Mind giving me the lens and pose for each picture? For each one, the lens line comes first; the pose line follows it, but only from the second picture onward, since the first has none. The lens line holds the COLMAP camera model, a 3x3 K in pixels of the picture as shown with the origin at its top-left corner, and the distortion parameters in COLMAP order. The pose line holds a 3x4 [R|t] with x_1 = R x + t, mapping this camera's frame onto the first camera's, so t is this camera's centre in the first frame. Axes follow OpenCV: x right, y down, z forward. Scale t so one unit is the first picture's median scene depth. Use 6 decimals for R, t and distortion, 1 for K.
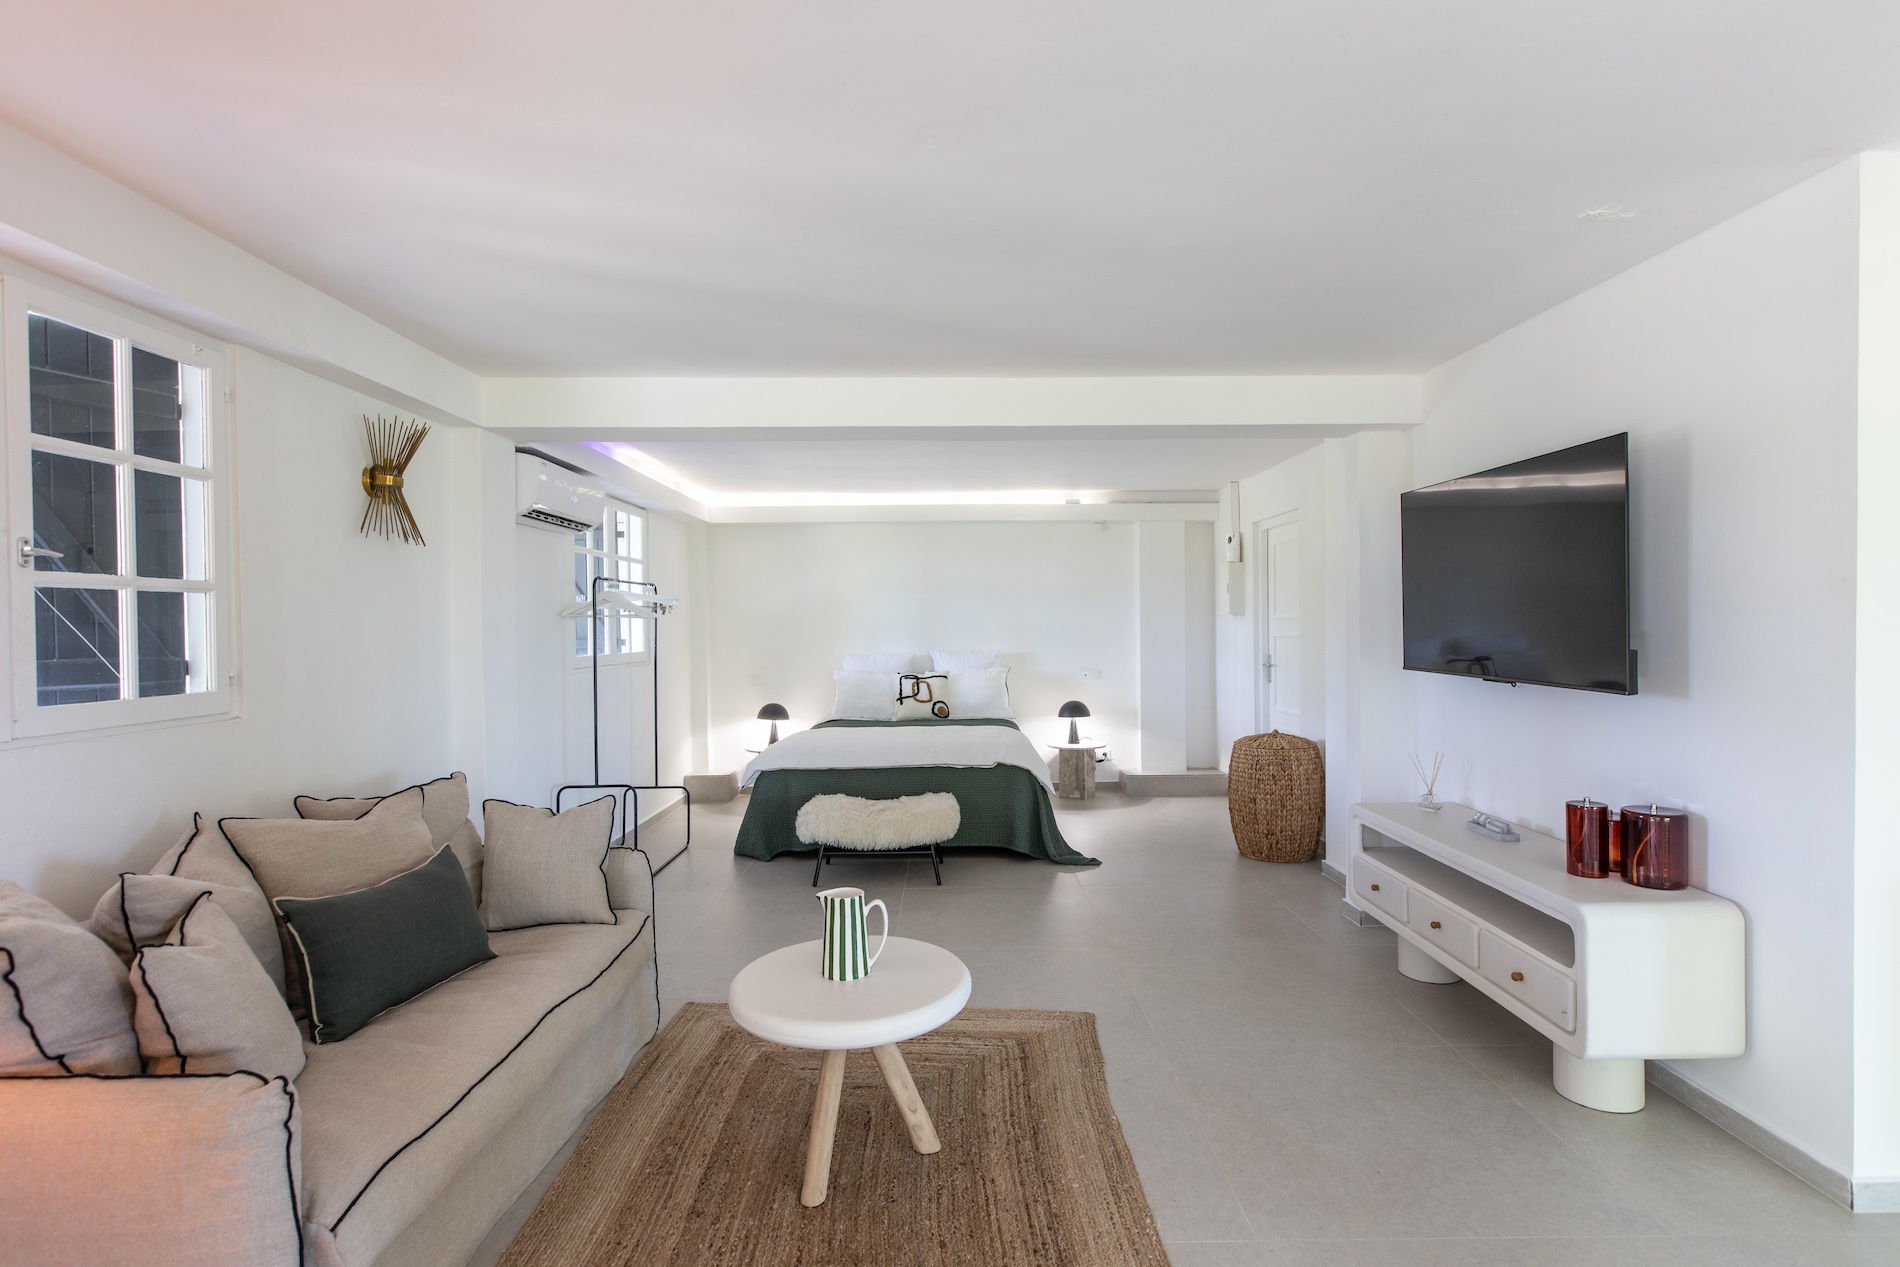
lens RADIAL K [[937.0, 0, 951.9], [0, 937.0, 630.2], [0, 0, 1]] dist [-0.004082, -0.000093]
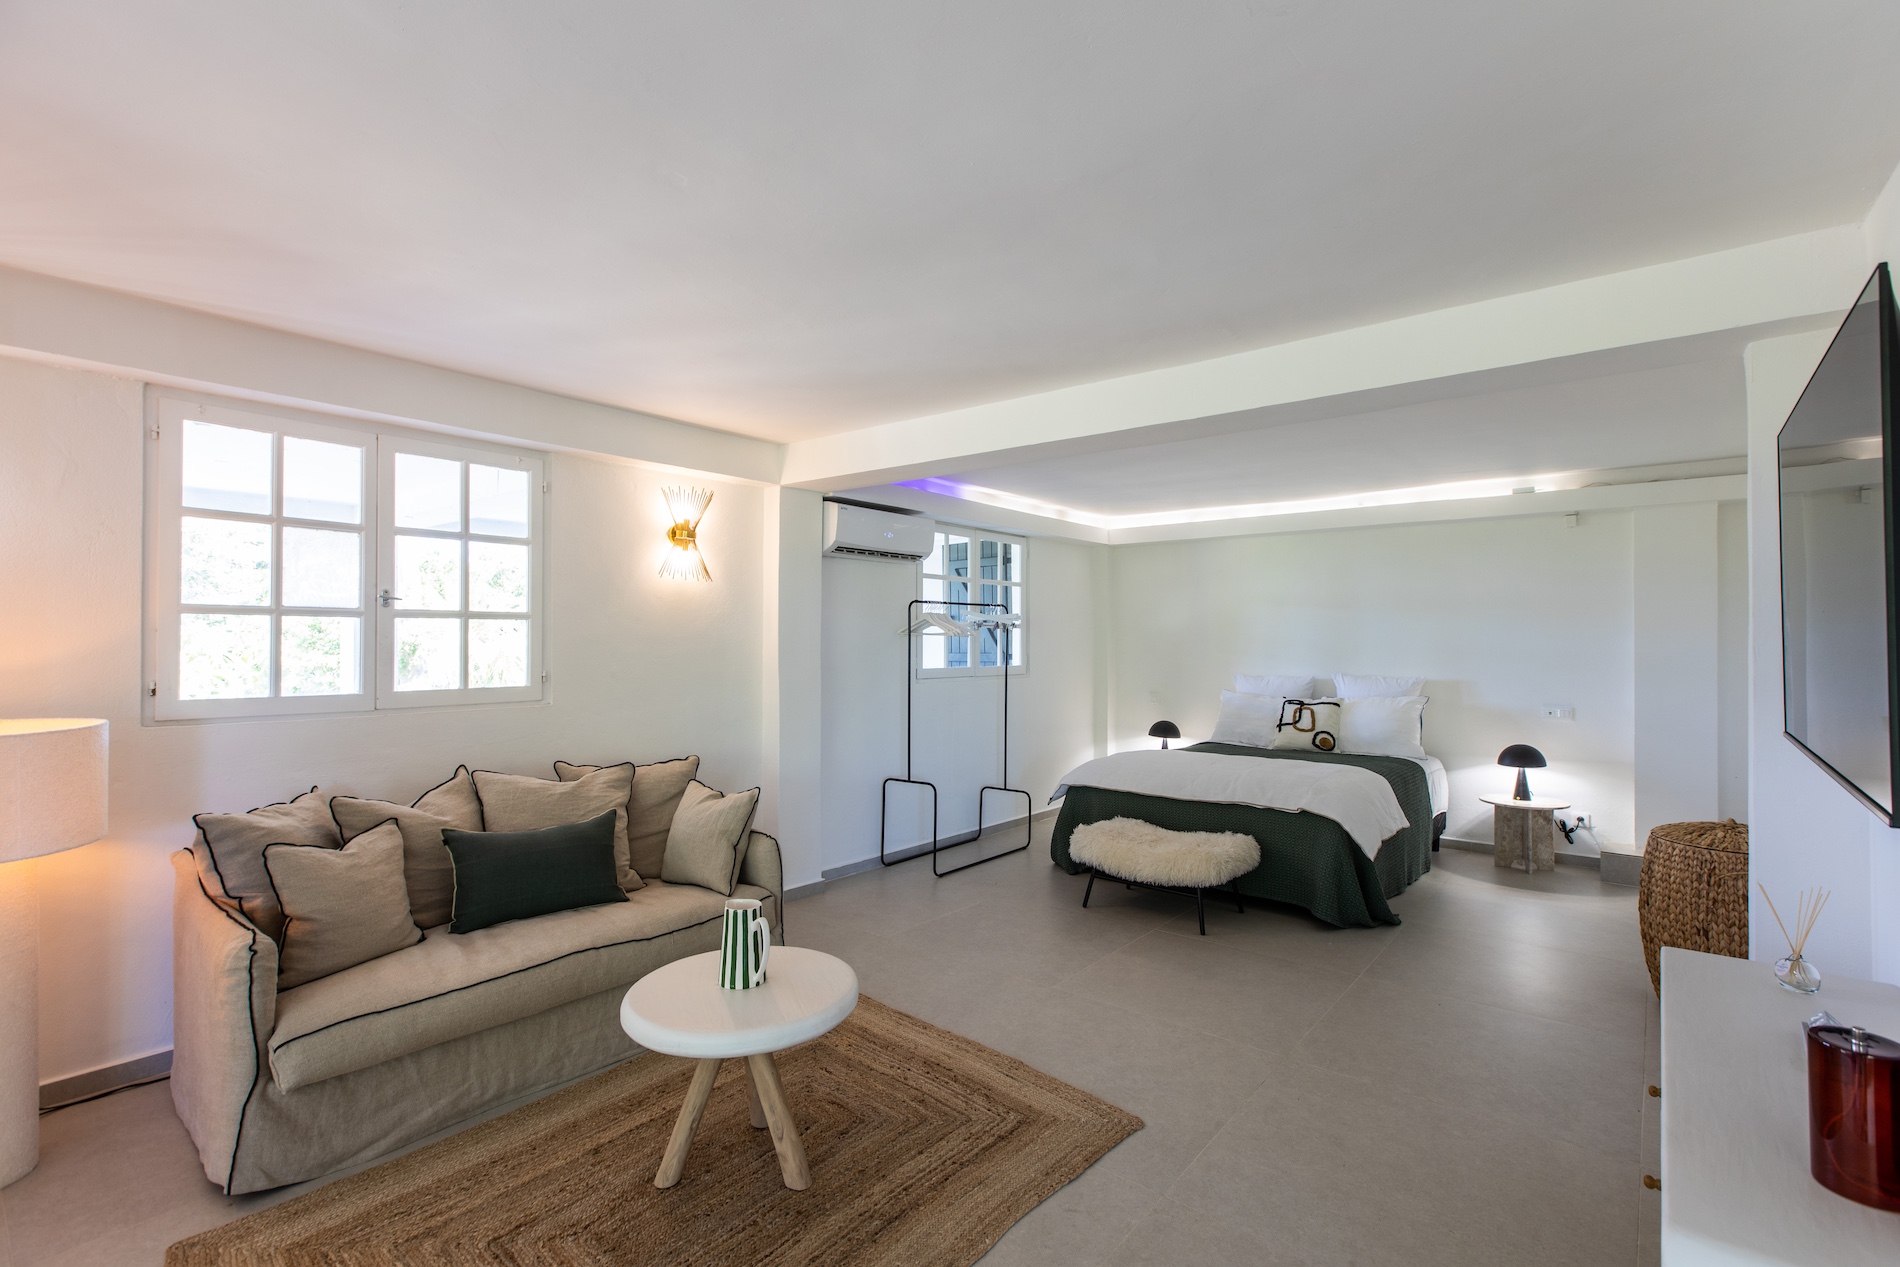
lens RADIAL K [[872.7, 0, 948.9], [0, 872.7, 629.6], [0, 0, 1]] dist [0.005710, -0.000026]
pose [[0.765909, 0.002790, -0.642942, 0.245595], [-0.012699, 0.999861, -0.010789, -0.007113], [0.642823, 0.016428, 0.765838, 0.139289]]
